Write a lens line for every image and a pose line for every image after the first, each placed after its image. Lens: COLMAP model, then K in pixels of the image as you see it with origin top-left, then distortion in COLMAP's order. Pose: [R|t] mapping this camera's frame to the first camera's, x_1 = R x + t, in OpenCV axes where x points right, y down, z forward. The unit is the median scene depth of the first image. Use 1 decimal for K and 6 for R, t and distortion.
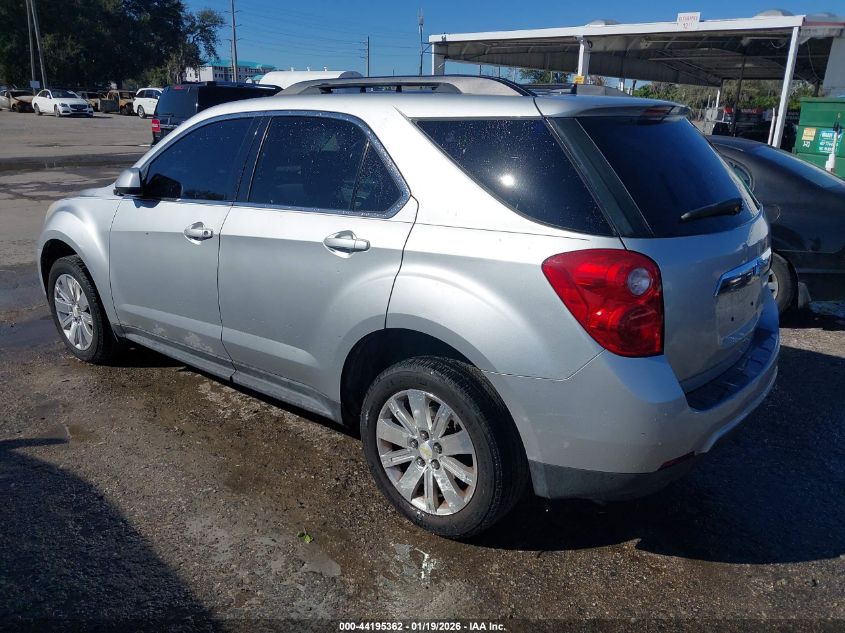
lens RADIAL K [[685.6, 0, 423.2], [0, 685.6, 316.7], [0, 0, 1]] dist [0.043799, -0.002753]
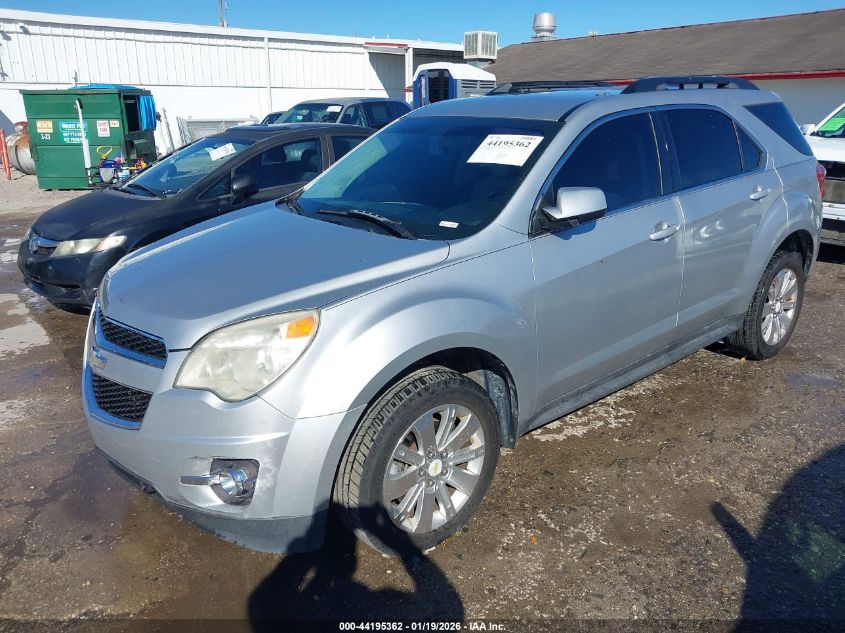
lens RADIAL K [[685.6, 0, 418.7], [0, 685.6, 315.8], [0, 0, 1]] dist [0.043799, -0.002753]
pose [[0.188267, -0.317444, 0.929400, -1.636667], [0.306690, 0.918001, 0.251425, -0.448693], [-0.933004, 0.237703, 0.270187, 1.328182]]
